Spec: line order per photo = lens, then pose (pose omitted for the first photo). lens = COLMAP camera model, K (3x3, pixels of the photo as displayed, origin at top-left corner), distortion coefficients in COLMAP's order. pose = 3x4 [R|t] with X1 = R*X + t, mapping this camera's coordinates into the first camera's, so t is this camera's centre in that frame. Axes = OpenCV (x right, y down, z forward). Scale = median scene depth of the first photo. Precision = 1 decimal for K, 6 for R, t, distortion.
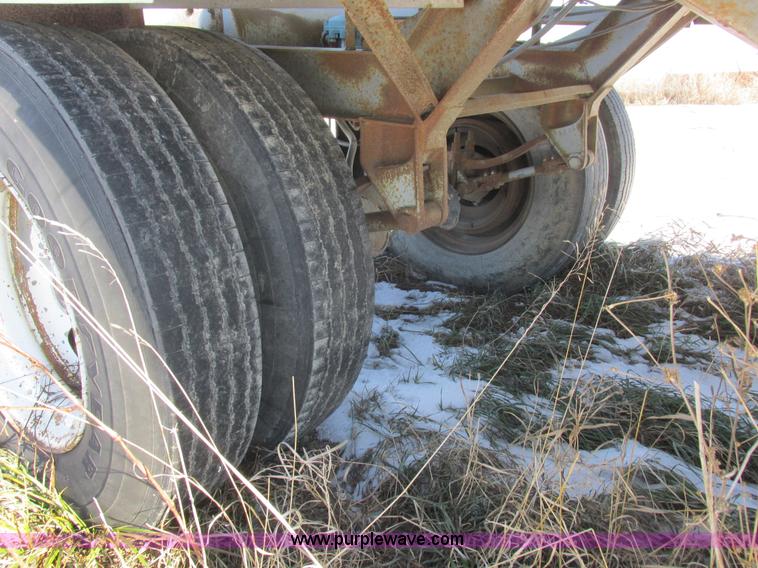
lens RADIAL K [[631.5, 0, 379.0], [0, 631.5, 284.0], [0, 0, 1]] dist [-0.031307, 0.016846]
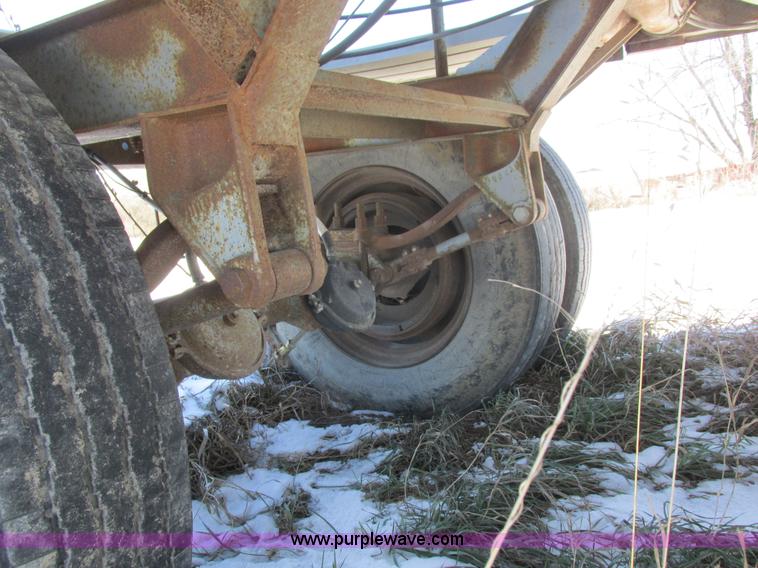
lens RADIAL K [[631.5, 0, 379.0], [0, 631.5, 284.0], [0, 0, 1]] dist [-0.031307, 0.016846]
pose [[0.988536, -0.117123, 0.095278, 0.064098], [0.135237, 0.967461, -0.213844, 0.015841], [-0.067132, 0.224278, 0.972210, 0.292016]]
